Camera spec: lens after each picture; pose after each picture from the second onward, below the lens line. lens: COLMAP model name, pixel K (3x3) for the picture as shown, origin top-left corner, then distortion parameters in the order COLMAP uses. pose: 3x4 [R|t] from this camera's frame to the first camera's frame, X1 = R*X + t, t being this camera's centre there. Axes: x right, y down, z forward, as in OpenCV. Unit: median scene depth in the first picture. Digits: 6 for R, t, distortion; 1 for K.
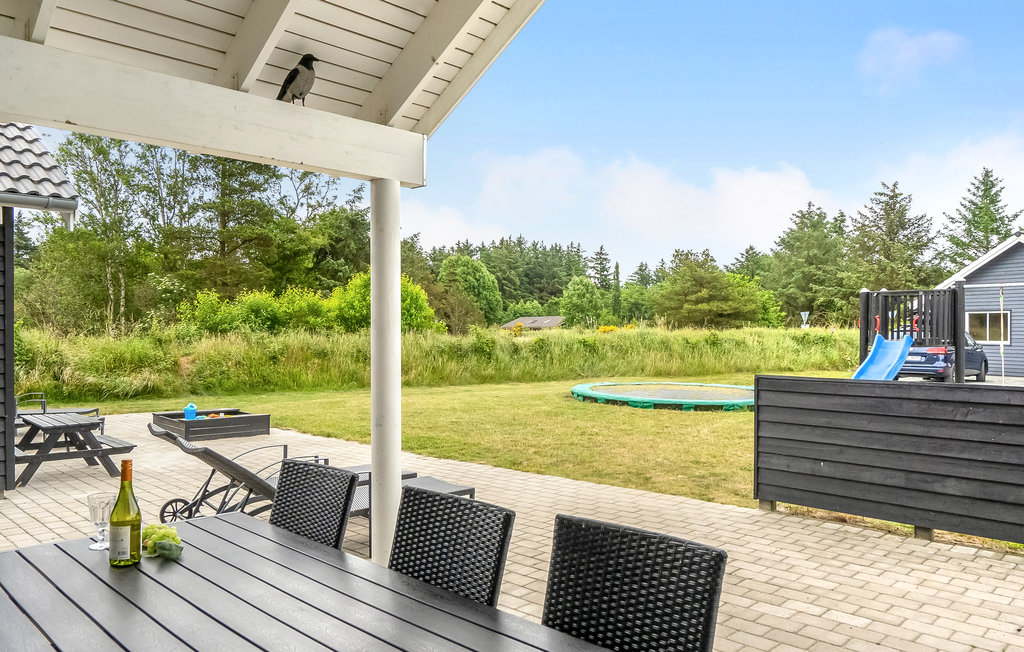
lens RADIAL K [[745.4, 0, 511.9], [0, 745.4, 324.5], [0, 0, 1]] dist [-0.013680, 0.005645]
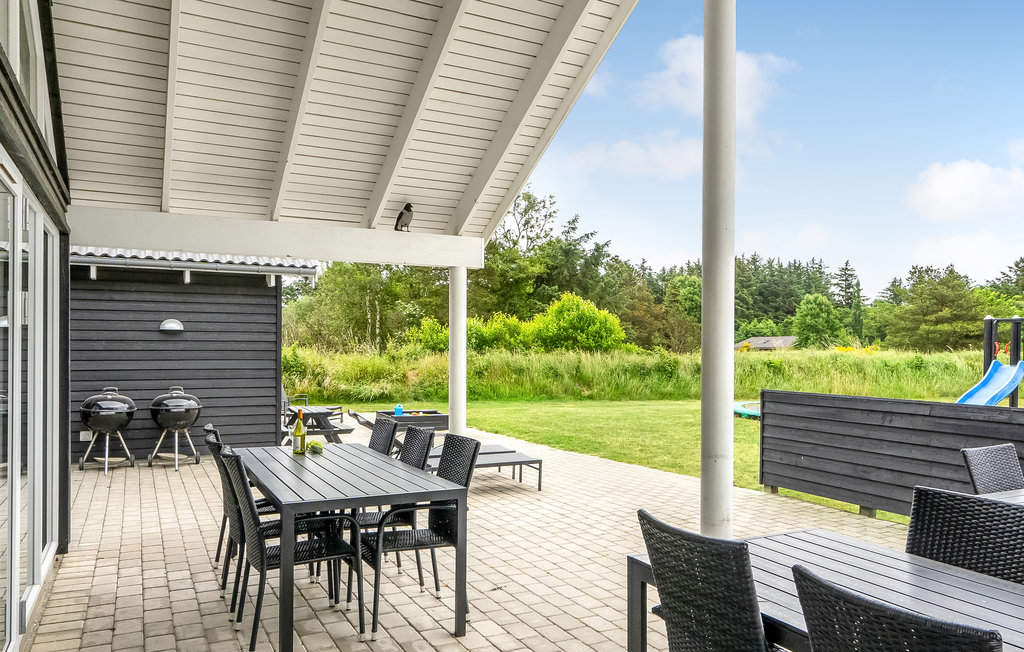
lens RADIAL K [[745.4, 0, 512.4], [0, 745.4, 336.1], [0, 0, 1]] dist [-0.013680, 0.005645]
pose [[0.949395, 0.002413, -0.314075, 0.075986], [-0.005510, 0.999945, -0.008975, -0.002933], [0.314036, 0.010251, 0.949356, -0.091645]]
